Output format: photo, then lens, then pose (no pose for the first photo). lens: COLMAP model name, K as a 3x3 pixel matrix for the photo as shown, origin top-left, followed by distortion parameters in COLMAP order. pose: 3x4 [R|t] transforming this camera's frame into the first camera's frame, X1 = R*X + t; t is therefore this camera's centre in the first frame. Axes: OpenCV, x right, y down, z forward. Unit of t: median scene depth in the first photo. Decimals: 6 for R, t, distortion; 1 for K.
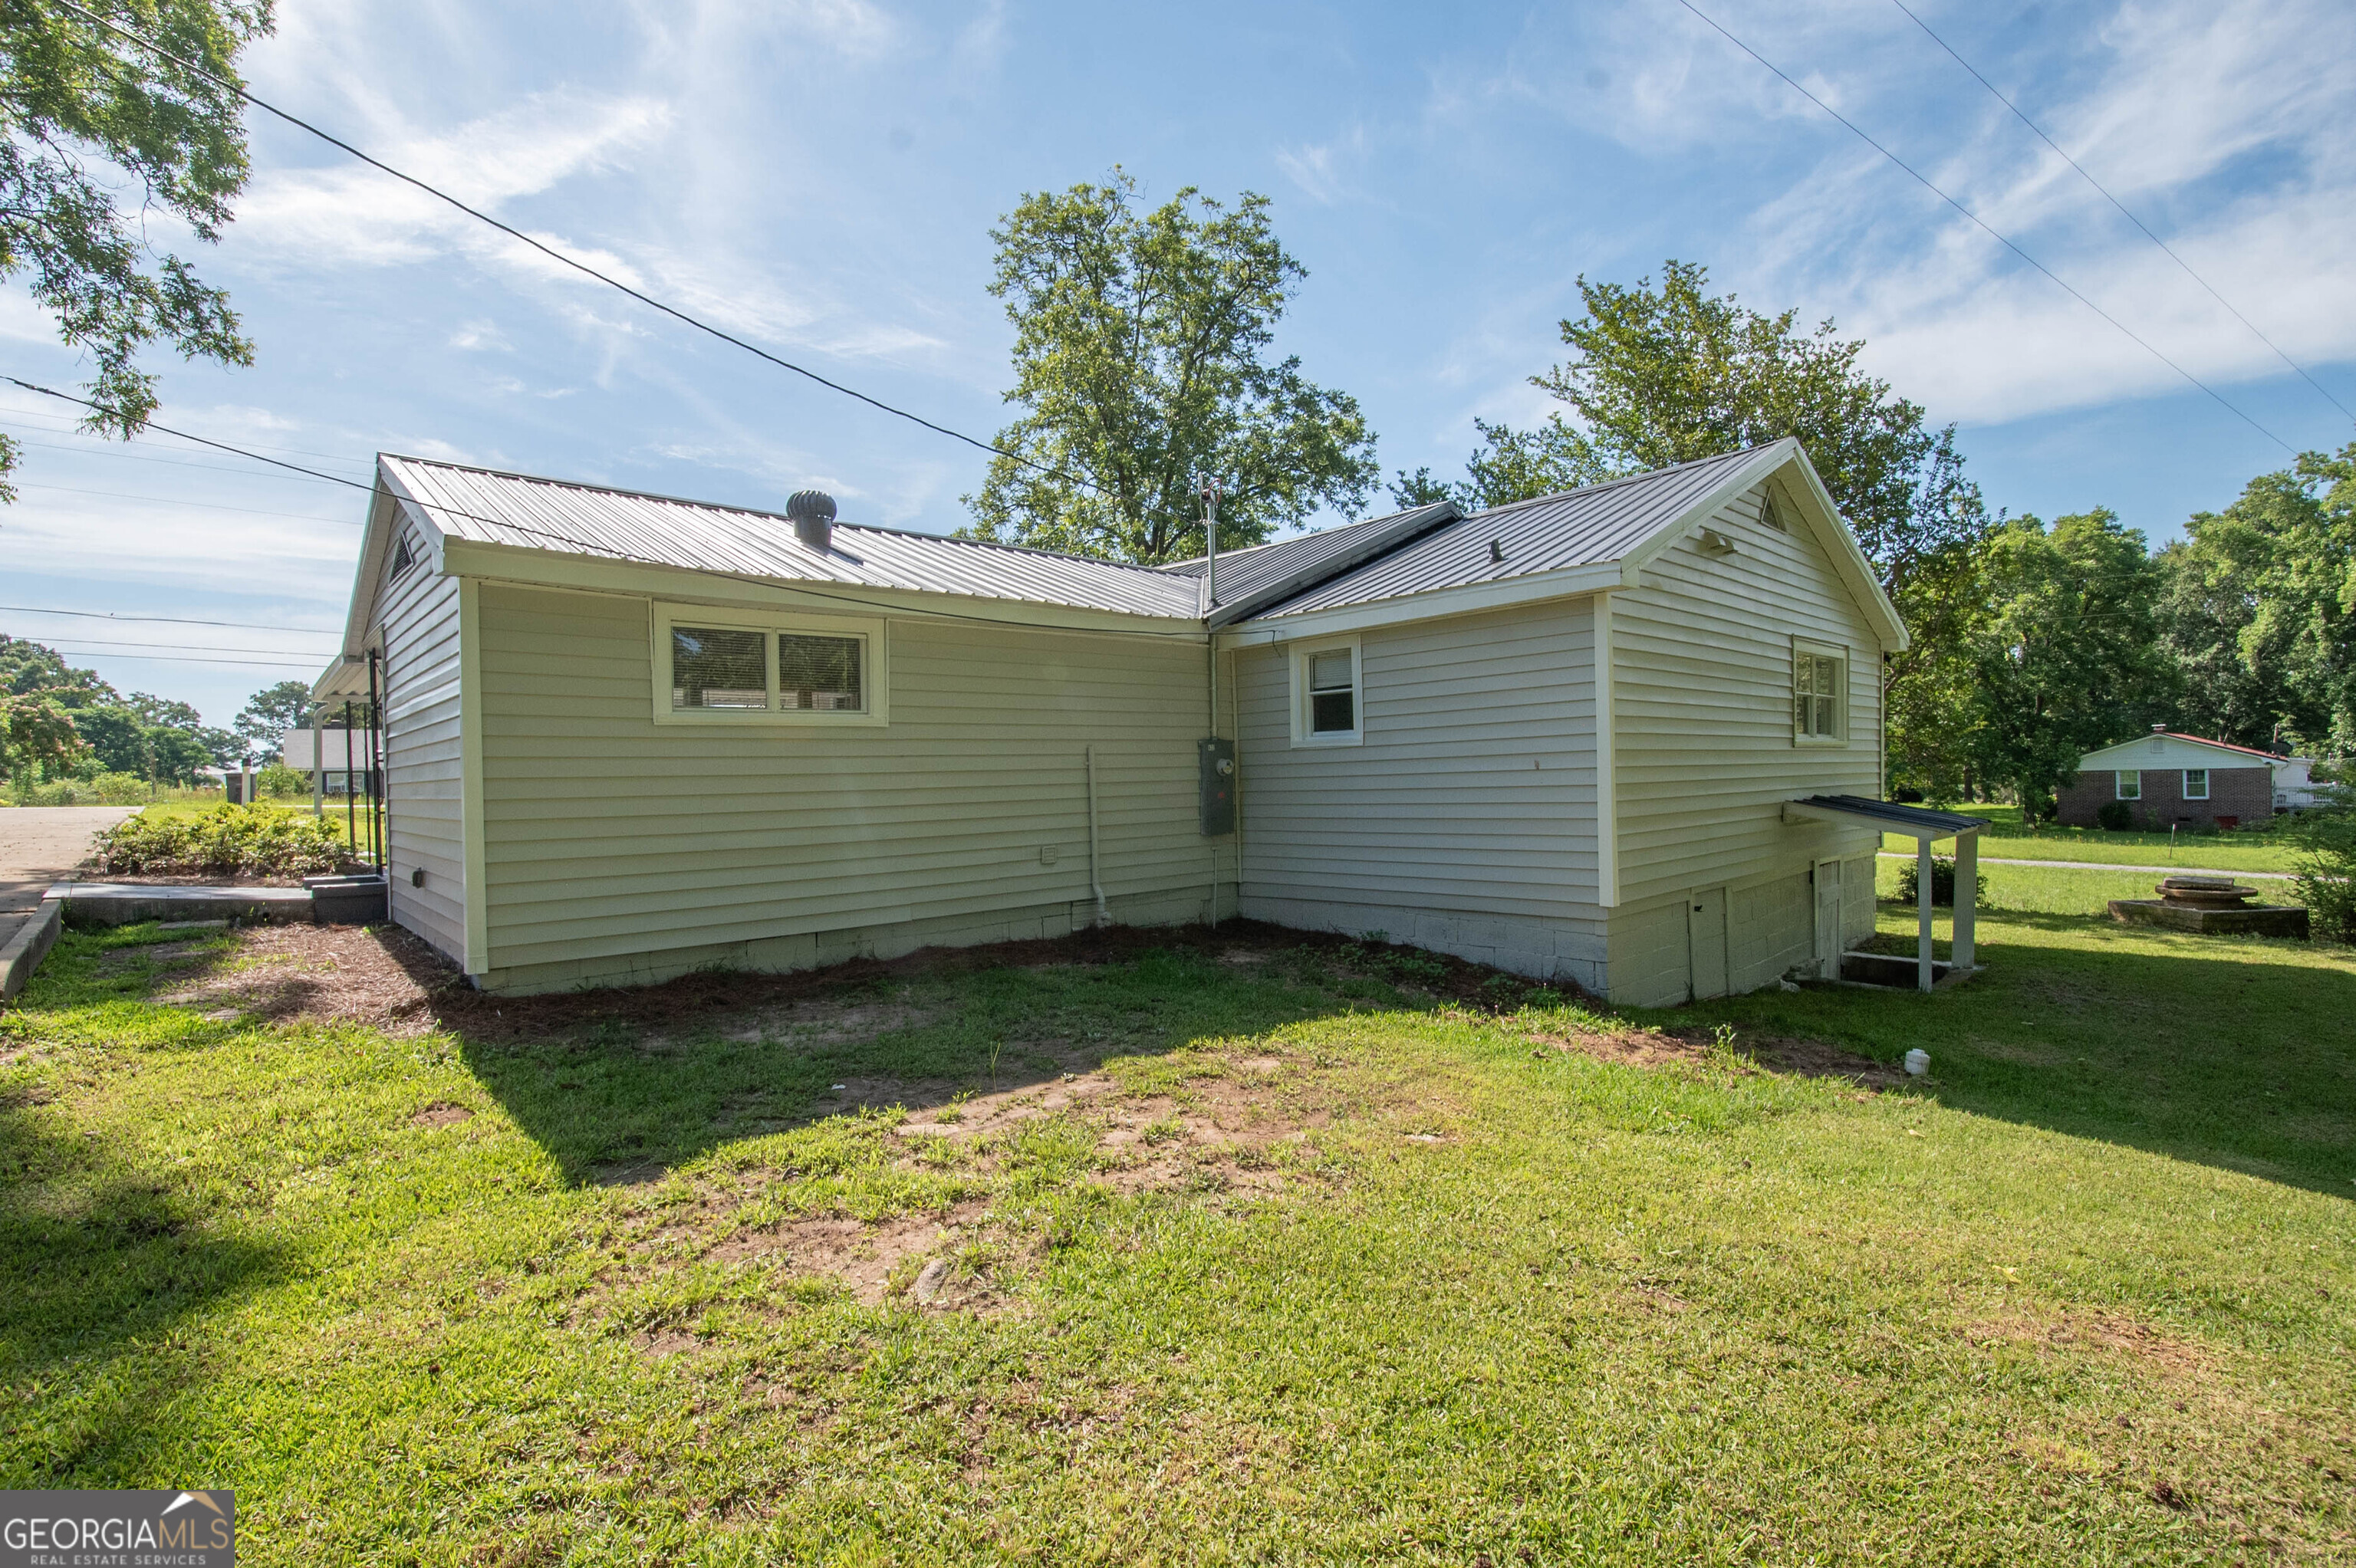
lens RADIAL K [[1069.9, 0, 1181.0], [0, 1069.9, 820.8], [0, 0, 1]] dist [0.018212, -0.028312]
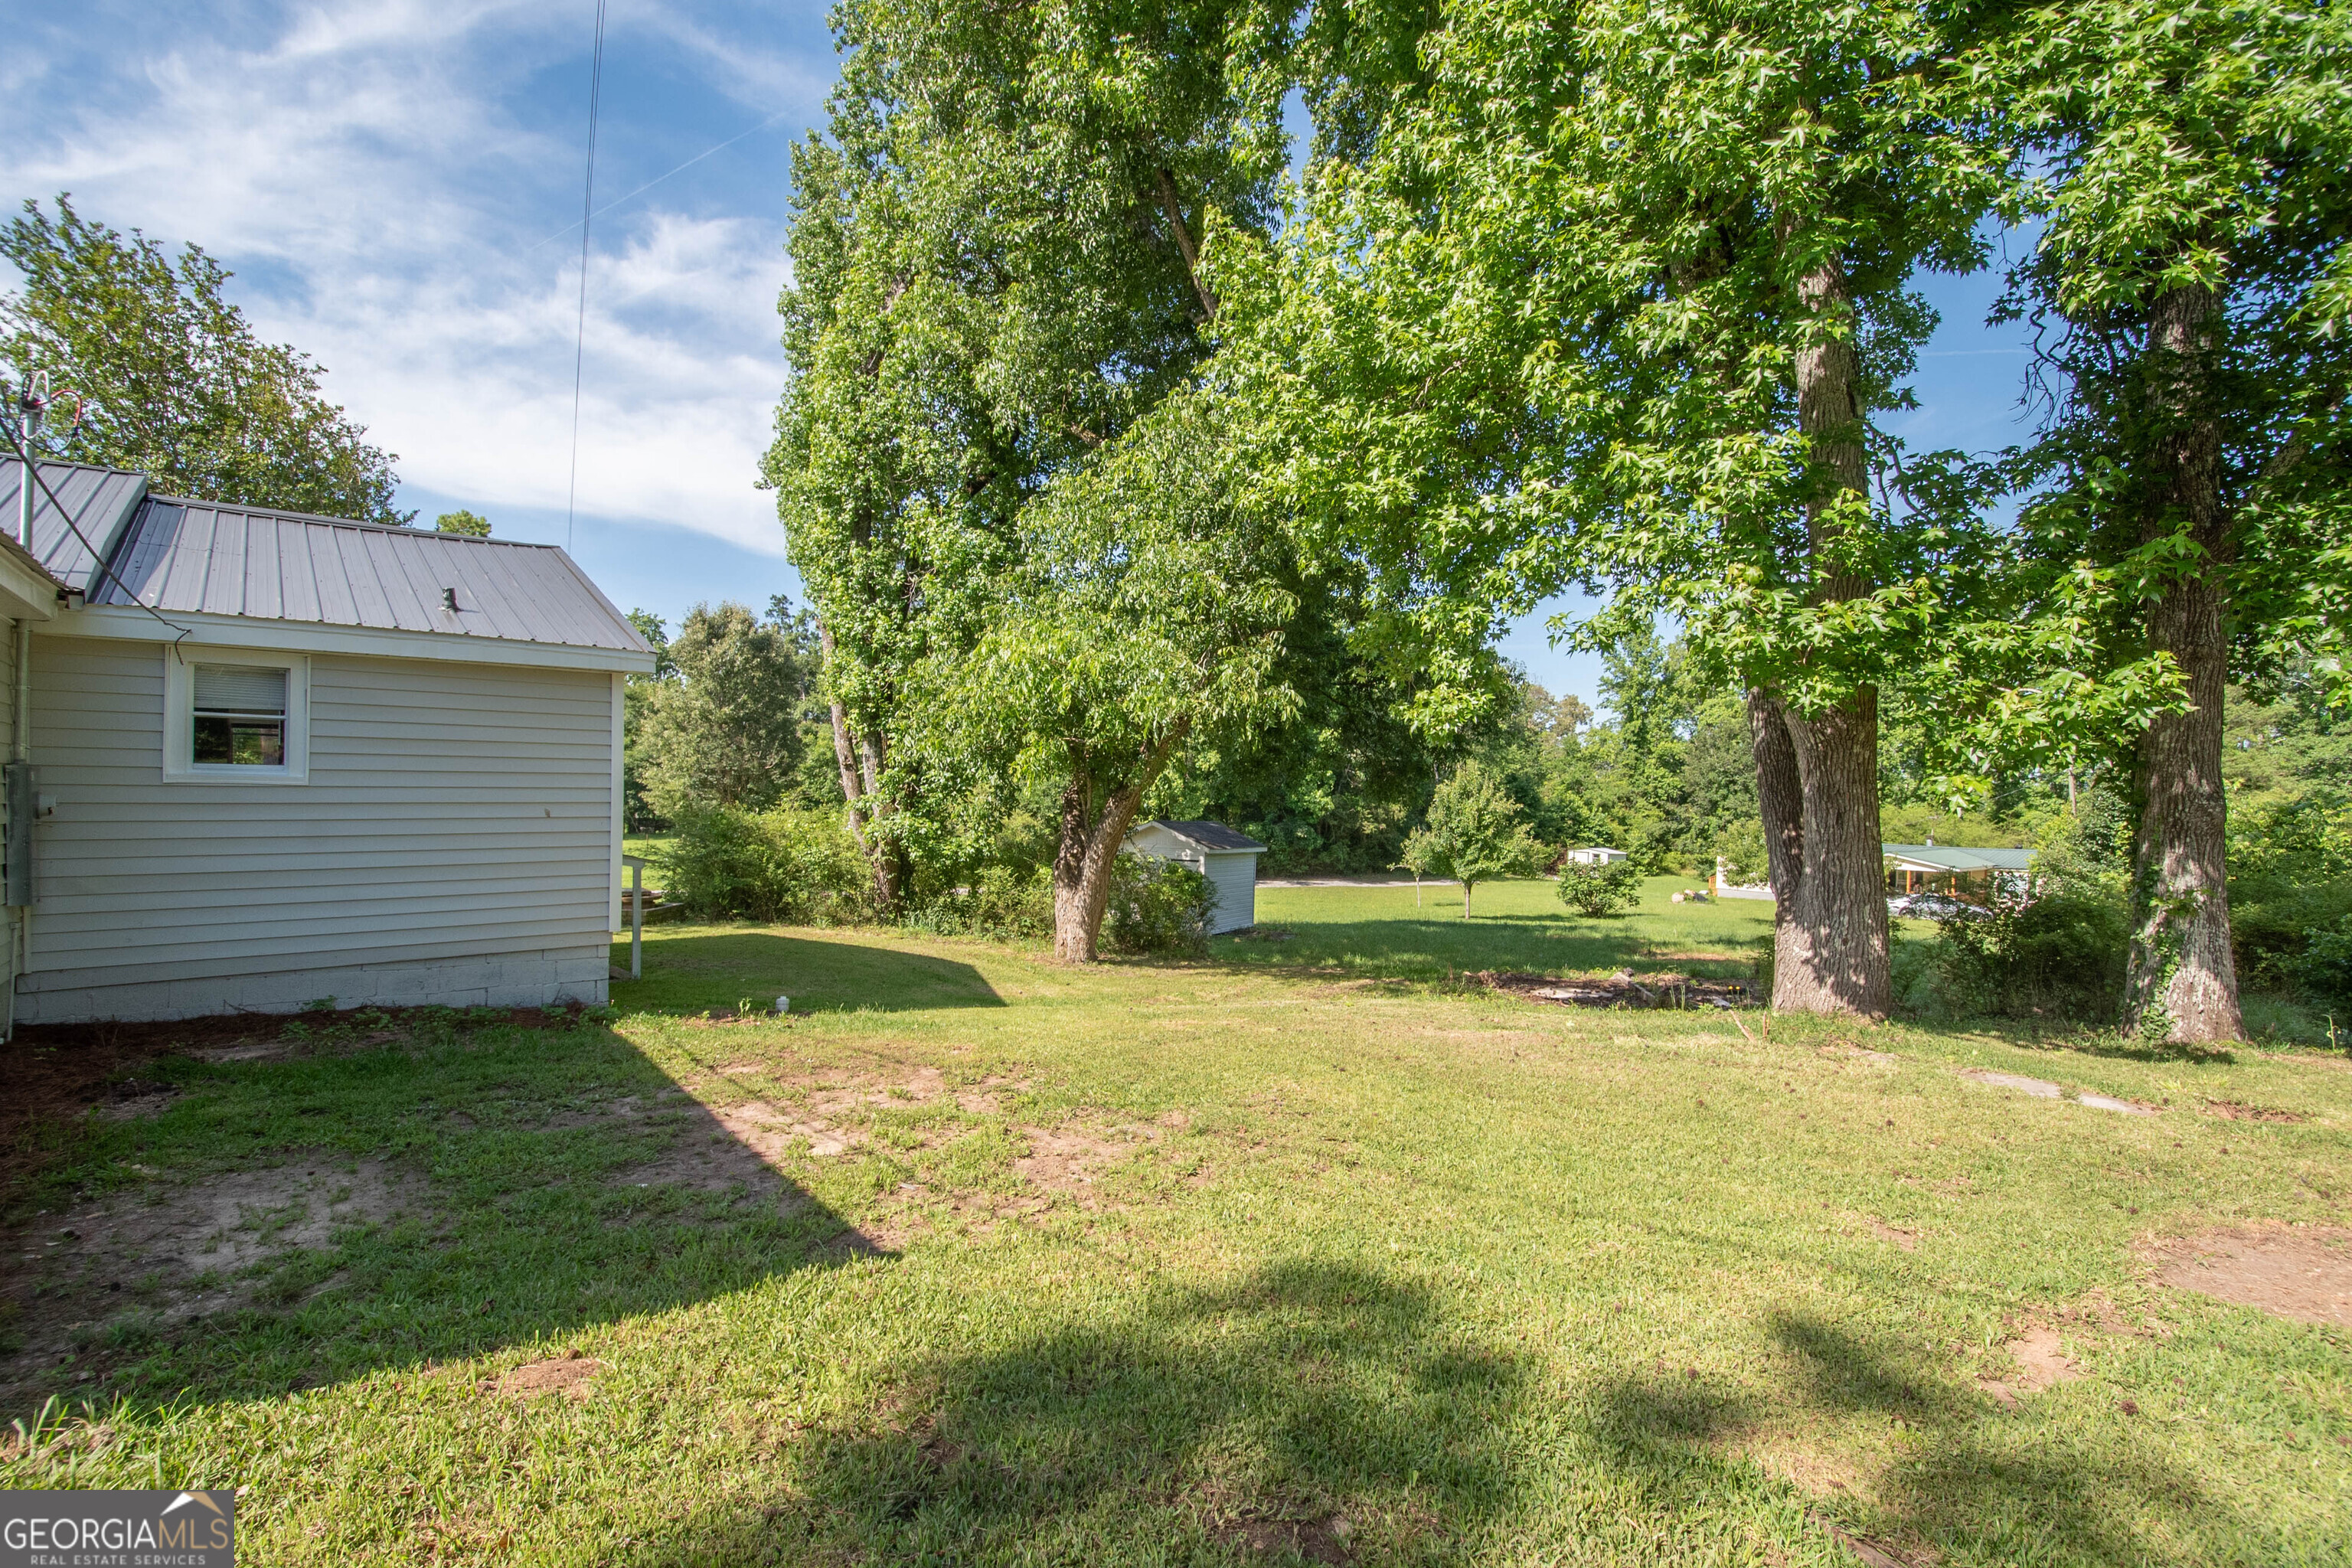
lens RADIAL K [[1068.2, 0, 1179.0], [0, 1068.2, 820.8], [0, 0, 1]] dist [0.018212, -0.028312]
pose [[-0.017101, 0.008580, 0.999817, -0.682573], [0.026981, 0.999603, -0.008116, -0.016495], [-0.999490, 0.026838, -0.017326, 0.323174]]
